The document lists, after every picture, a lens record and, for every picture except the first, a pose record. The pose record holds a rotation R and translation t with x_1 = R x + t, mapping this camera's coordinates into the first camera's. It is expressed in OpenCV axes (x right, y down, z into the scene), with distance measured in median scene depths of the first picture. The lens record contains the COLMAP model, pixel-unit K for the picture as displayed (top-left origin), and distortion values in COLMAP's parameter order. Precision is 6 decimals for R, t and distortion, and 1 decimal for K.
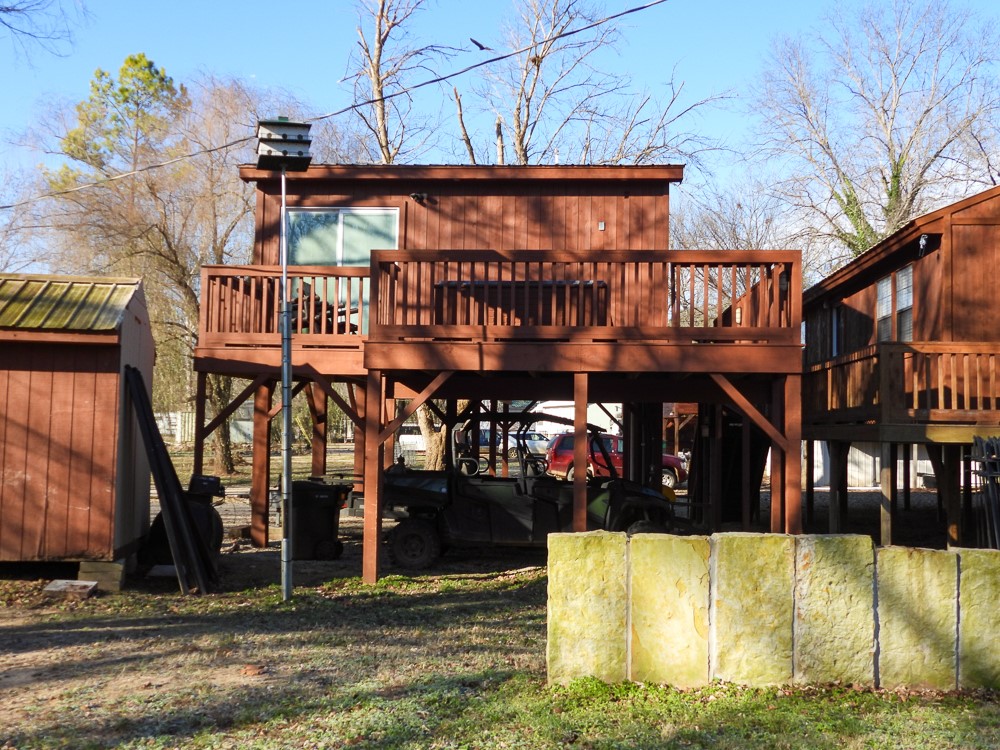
lens RADIAL K [[1040.5, 0, 499.3], [0, 1040.5, 368.8], [0, 0, 1]] dist [-0.005591, 0.000000]
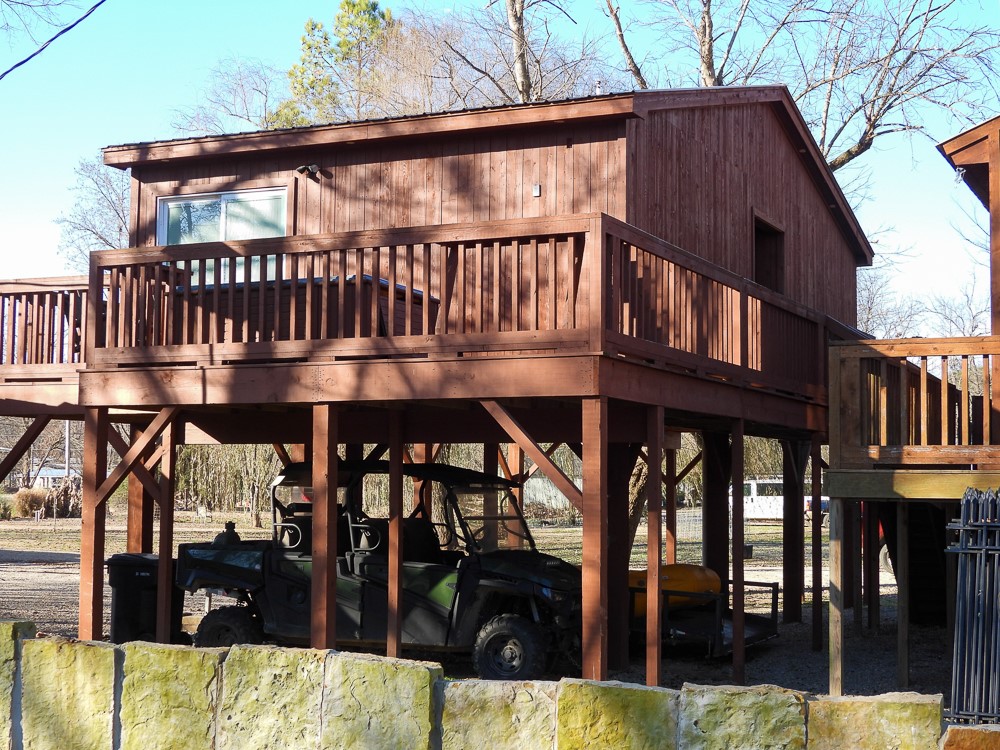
lens RADIAL K [[1501.2, 0, 499.4], [0, 1501.2, 378.8], [0, 0, 1]] dist [0.019009, 0.000000]
pose [[0.936134, -0.033361, -0.350057, 0.491699], [0.027656, 0.999391, -0.021283, 0.010303], [0.350554, 0.010242, 0.936487, 0.059306]]
